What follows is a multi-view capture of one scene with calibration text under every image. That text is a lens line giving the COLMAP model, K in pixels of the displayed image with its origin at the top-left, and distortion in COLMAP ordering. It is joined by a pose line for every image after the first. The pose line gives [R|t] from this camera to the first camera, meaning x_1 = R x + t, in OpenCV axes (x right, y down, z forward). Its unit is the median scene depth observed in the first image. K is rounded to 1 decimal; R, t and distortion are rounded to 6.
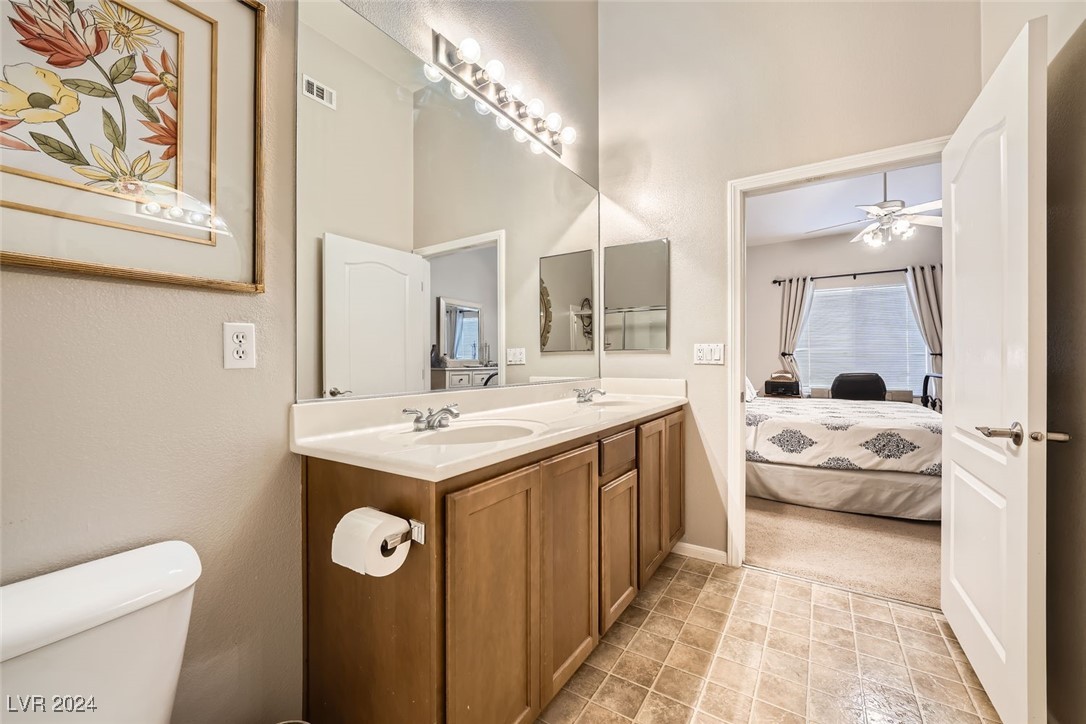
lens RADIAL K [[432.0, 0, 542.3], [0, 432.0, 359.4], [0, 0, 1]] dist [-0.000190, -0.000255]
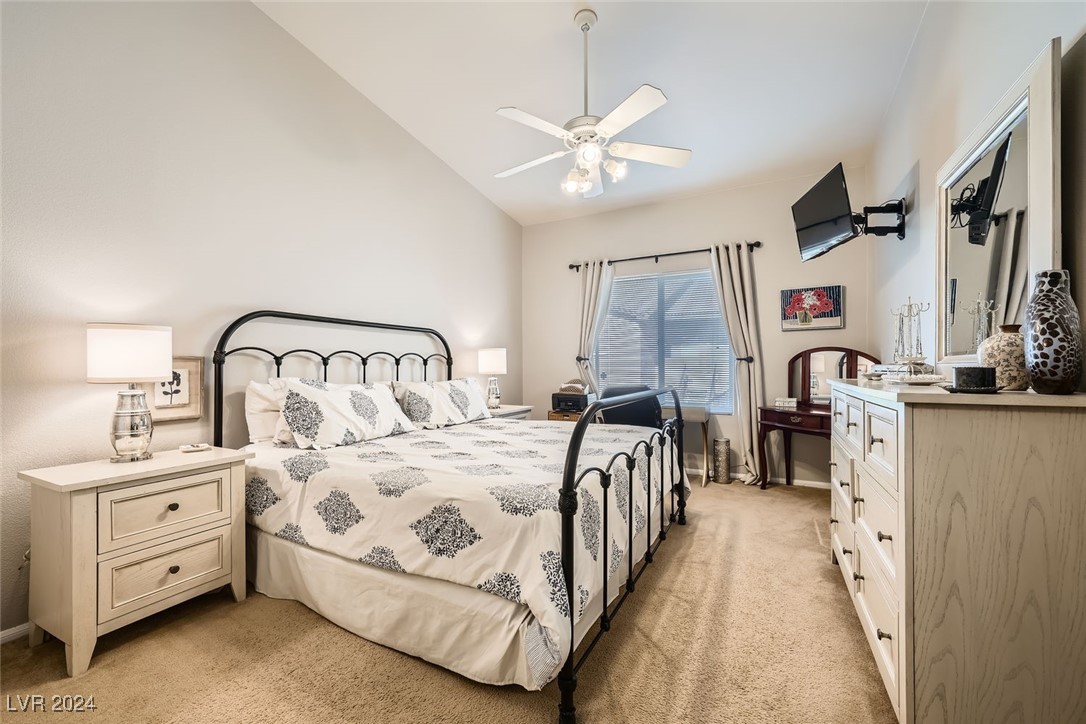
lens RADIAL K [[437.1, 0, 522.6], [0, 437.1, 365.4], [0, 0, 1]] dist [-0.001611, -0.000121]
pose [[0.997803, 0.002186, 0.066219, 0.810963], [-0.002414, 0.999991, 0.003363, -0.004539], [-0.066211, -0.003516, 0.997799, 0.432755]]
